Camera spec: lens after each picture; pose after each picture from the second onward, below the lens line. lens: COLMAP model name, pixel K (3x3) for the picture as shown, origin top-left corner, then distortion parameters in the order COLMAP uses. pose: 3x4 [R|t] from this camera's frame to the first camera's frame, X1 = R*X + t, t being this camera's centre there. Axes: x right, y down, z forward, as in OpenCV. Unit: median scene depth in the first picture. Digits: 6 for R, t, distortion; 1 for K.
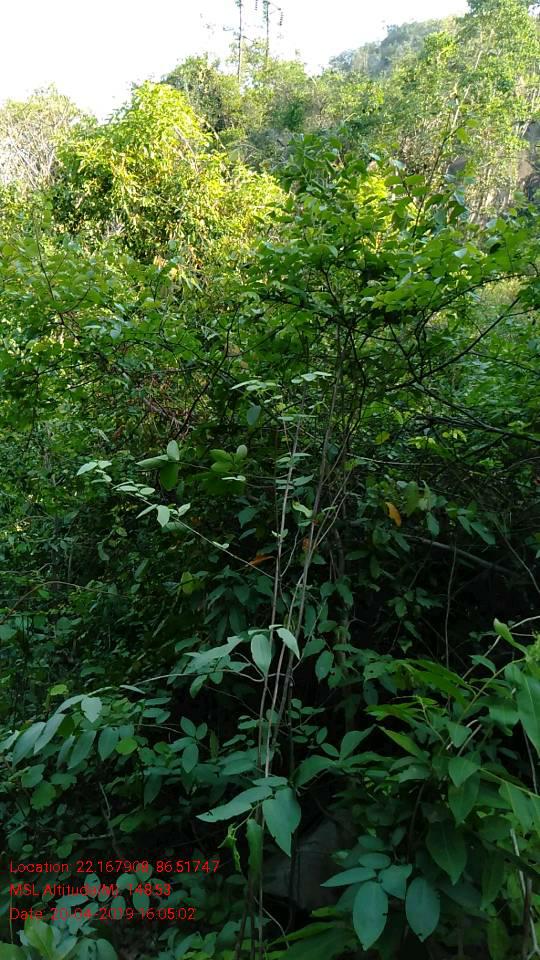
lens RADIAL K [[703.8, 0, 266.2], [0, 703.8, 483.1], [0, 0, 1]] dist [0.032965, -0.044647]
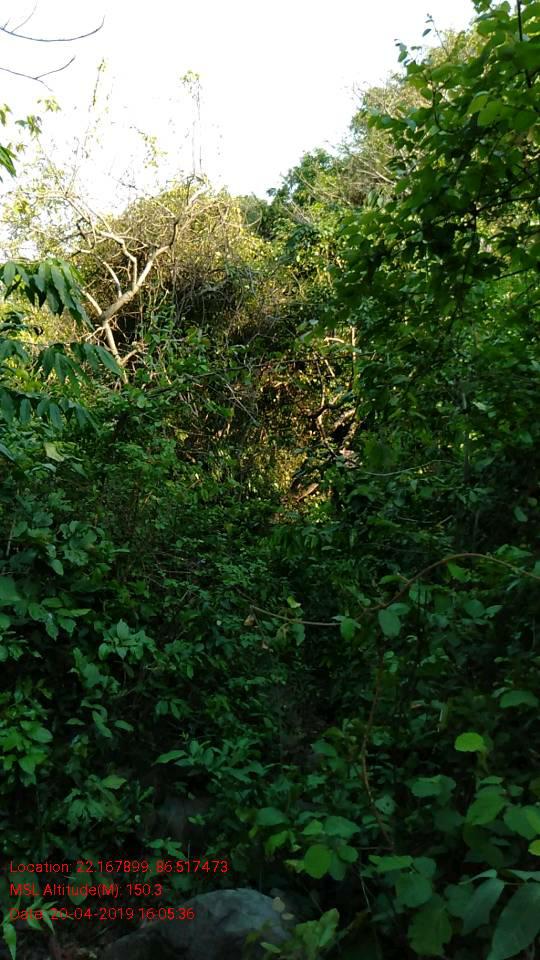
lens RADIAL K [[703.8, 0, 266.2], [0, 703.8, 483.1], [0, 0, 1]] dist [0.032965, -0.044647]
pose [[0.845698, 0.096283, -0.524904, -0.055601], [-0.061492, 0.994620, 0.083370, 0.016695], [0.530107, -0.038229, 0.847068, 0.158015]]
